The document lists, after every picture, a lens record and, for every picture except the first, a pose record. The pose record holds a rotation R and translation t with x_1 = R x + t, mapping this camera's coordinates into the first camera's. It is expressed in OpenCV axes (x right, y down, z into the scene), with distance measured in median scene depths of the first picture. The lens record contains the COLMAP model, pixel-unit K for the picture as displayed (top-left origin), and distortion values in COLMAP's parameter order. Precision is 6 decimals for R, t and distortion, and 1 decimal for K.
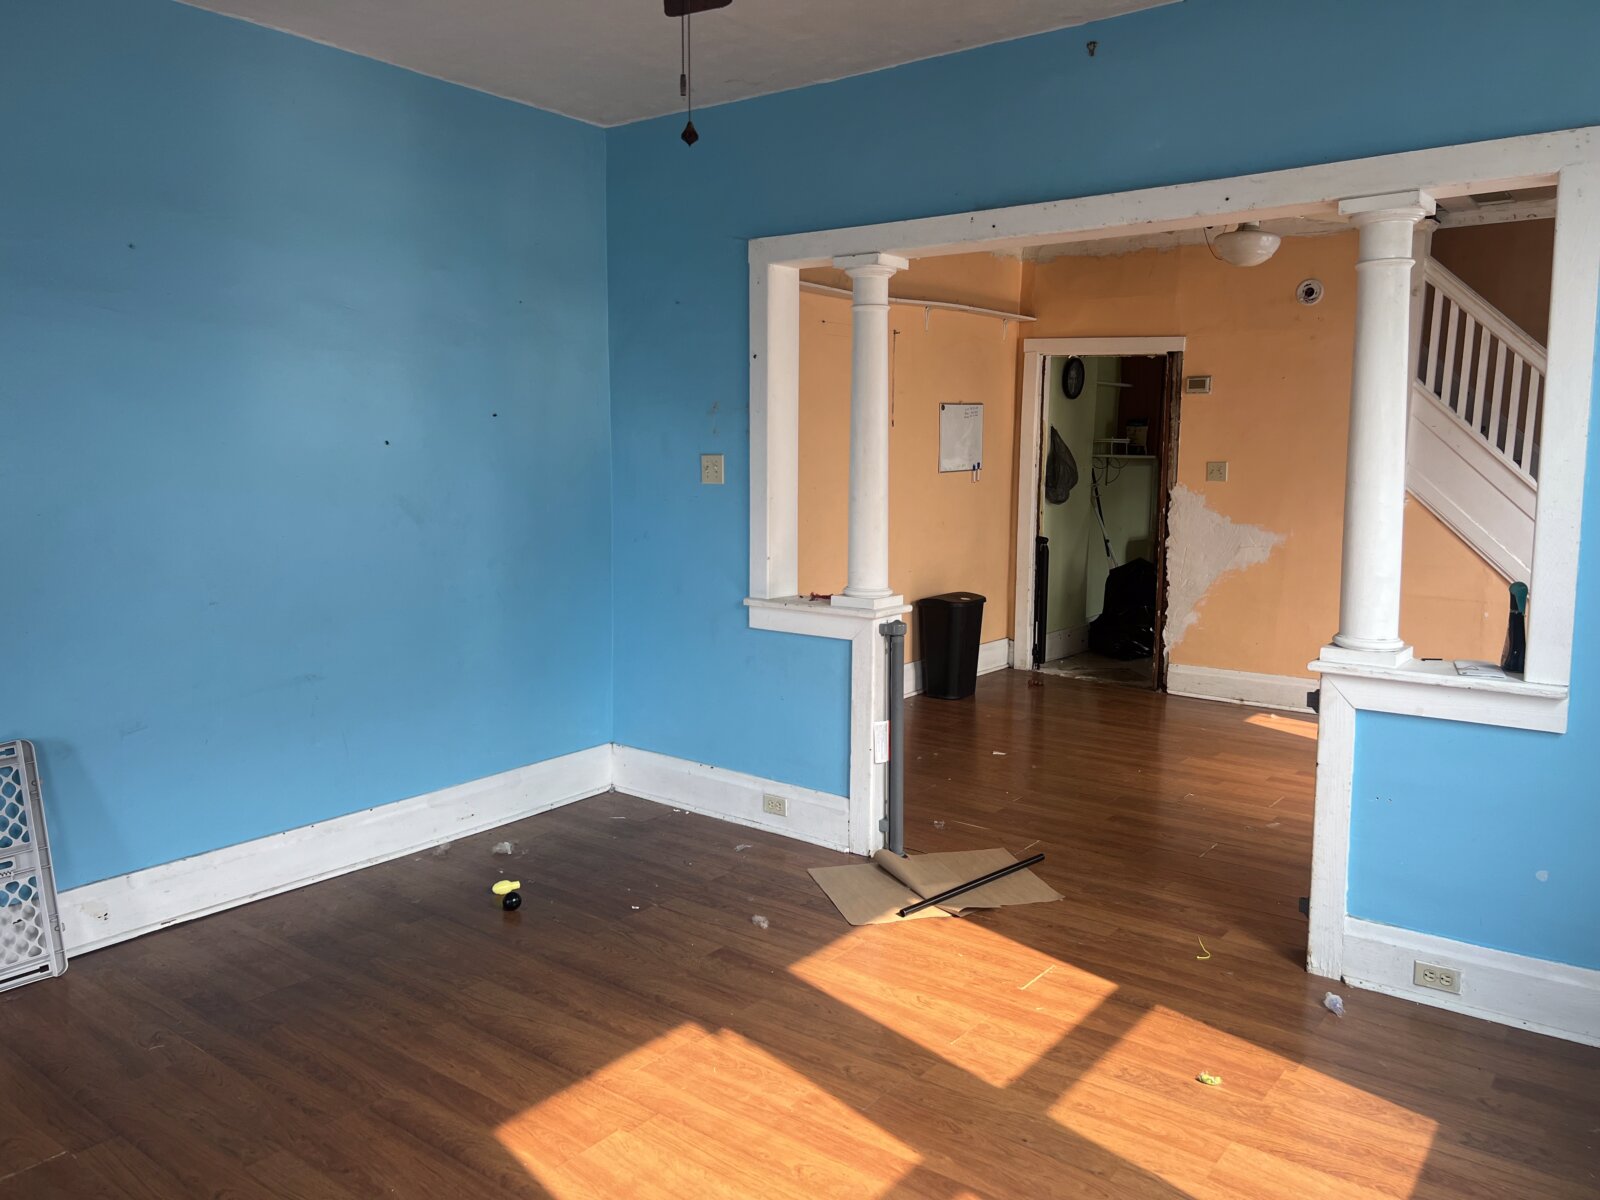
lens RADIAL K [[1194.5, 0, 800.0], [0, 1194.5, 600.0], [0, 0, 1]] dist [0.052071, -0.060114]
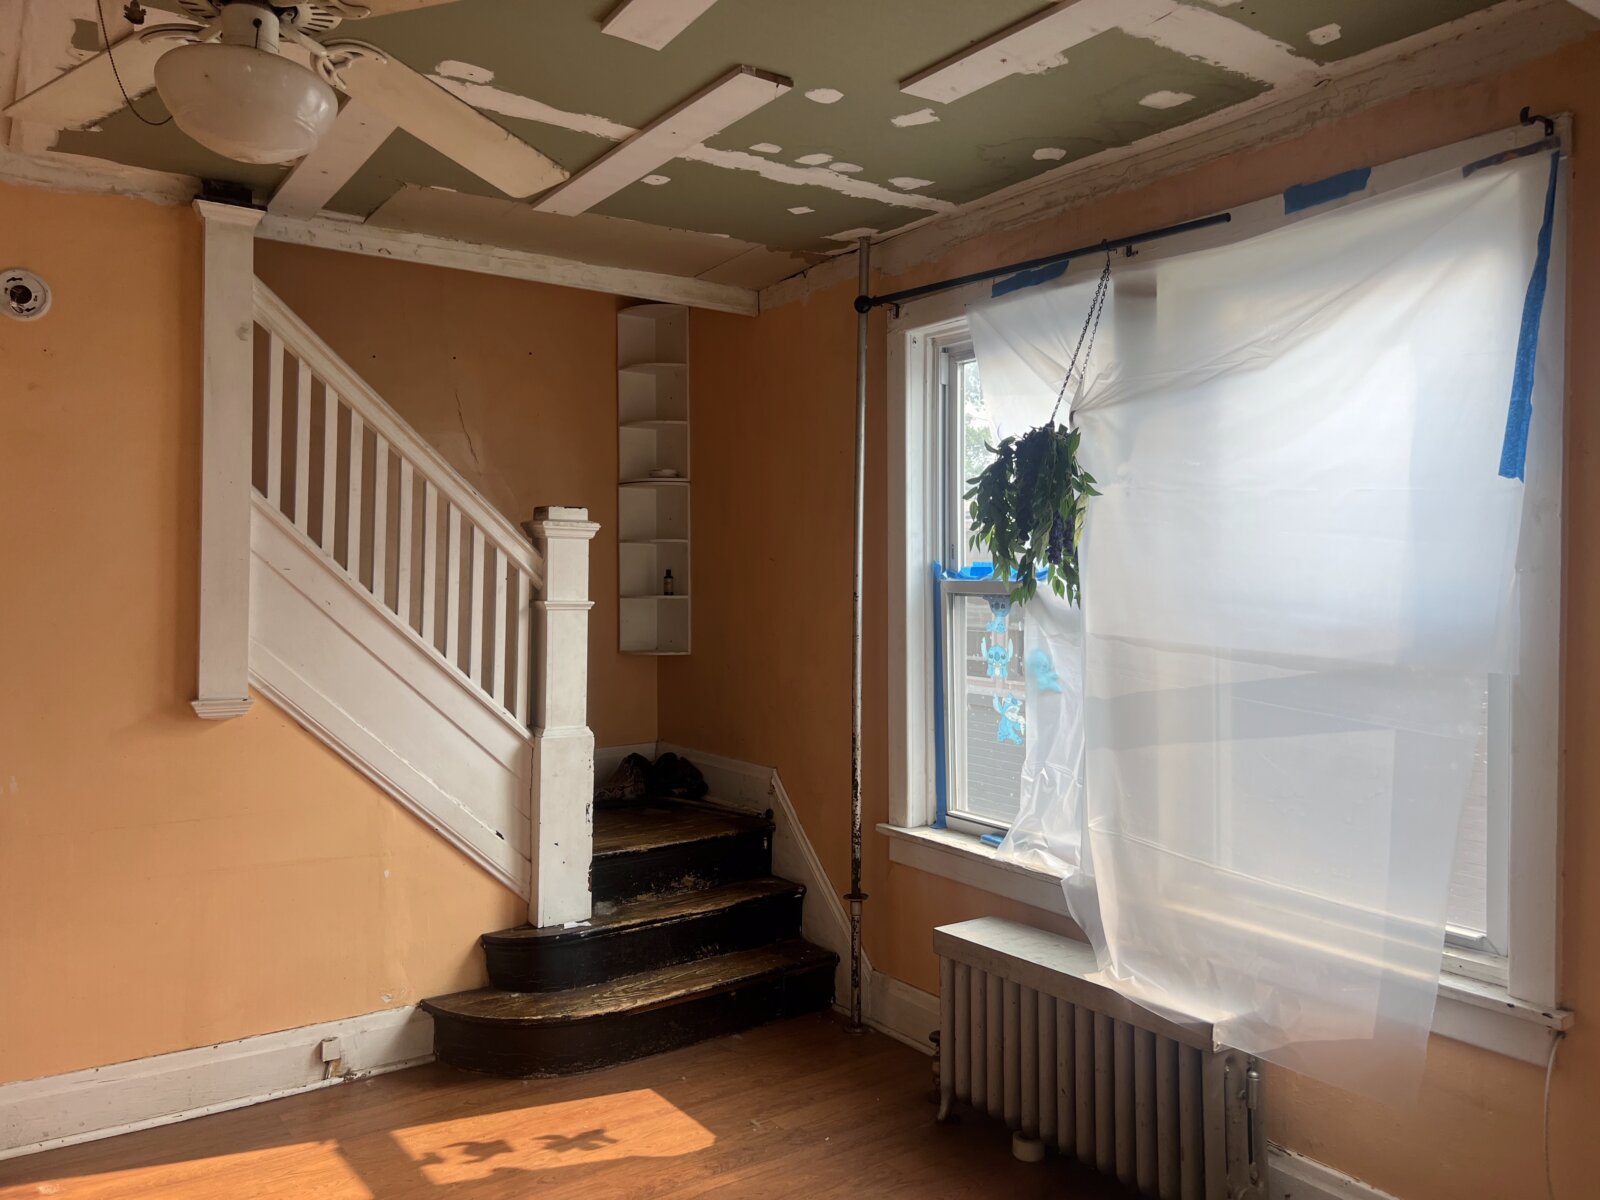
lens RADIAL K [[1194.5, 0, 800.0], [0, 1194.5, 600.0], [0, 0, 1]] dist [0.052071, -0.060114]
pose [[0.636767, -0.009642, 0.770996, 0.236708], [0.087582, 0.994355, -0.059899, -0.073245], [-0.766066, 0.105667, 0.634016, 0.445051]]
